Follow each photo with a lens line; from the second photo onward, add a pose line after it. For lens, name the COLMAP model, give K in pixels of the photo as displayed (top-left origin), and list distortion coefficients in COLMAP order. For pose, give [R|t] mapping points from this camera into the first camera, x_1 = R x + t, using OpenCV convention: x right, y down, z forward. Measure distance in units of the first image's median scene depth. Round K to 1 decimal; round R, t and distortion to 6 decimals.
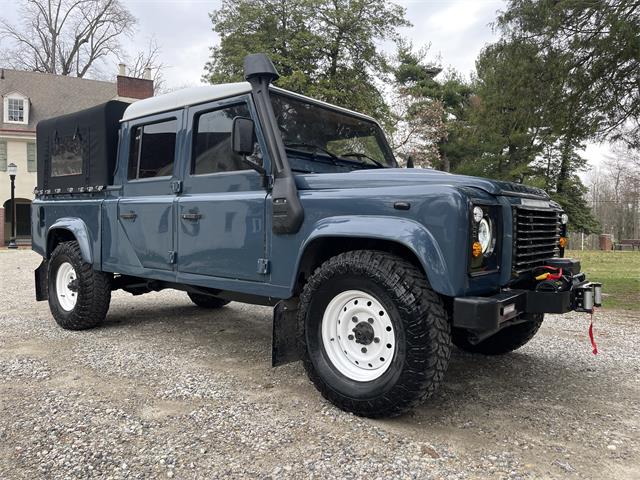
lens RADIAL K [[487.9, 0, 321.2], [0, 487.9, 241.1], [0, 0, 1]] dist [0.064332, -0.089902]
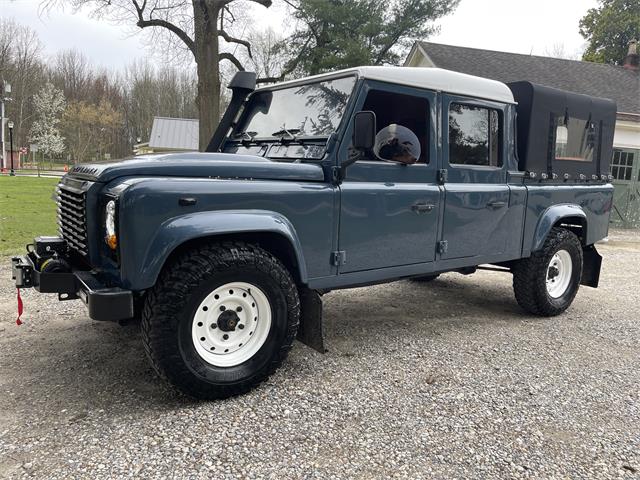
lens RADIAL K [[489.7, 0, 325.7], [0, 489.7, 240.1], [0, 0, 1]] dist [0.063939, -0.085438]
pose [[-0.236868, 0.117887, -0.964363, 1.047783], [-0.079552, 0.986924, 0.140184, -0.117666], [0.968279, 0.109923, -0.224393, 1.387353]]
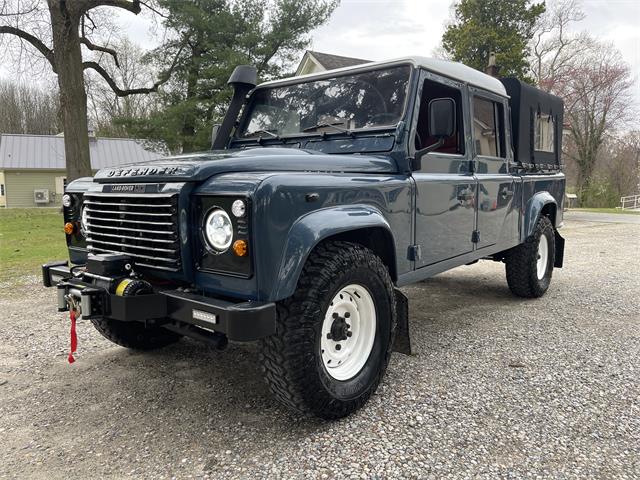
lens RADIAL K [[487.9, 0, 321.2], [0, 487.9, 241.1], [0, 0, 1]] dist [0.064332, -0.089902]
pose [[0.014415, 0.106798, -0.994176, 1.031062], [-0.027890, 0.993936, 0.106368, -0.069923], [0.999507, 0.026194, 0.017306, 1.042452]]
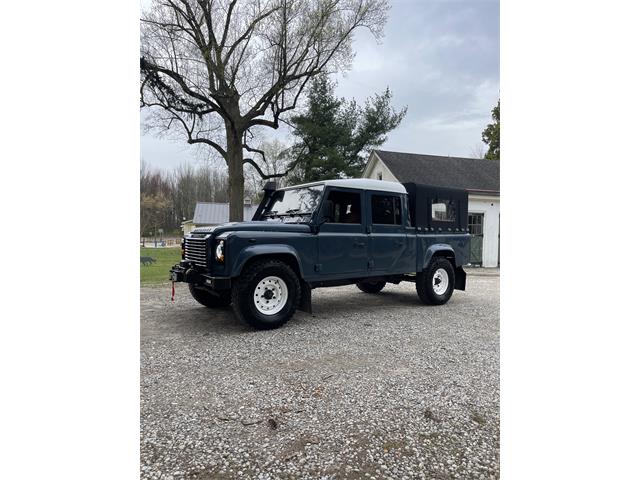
lens RADIAL K [[365.3, 0, 317.9], [0, 365.3, 240.4], [0, 0, 1]] dist [0.062312, -0.081850]
pose [[-0.238960, -0.001795, -0.971028, 1.552075], [-0.051136, 0.998634, 0.010738, -0.084540], [0.969682, 0.052220, -0.238726, 1.541420]]
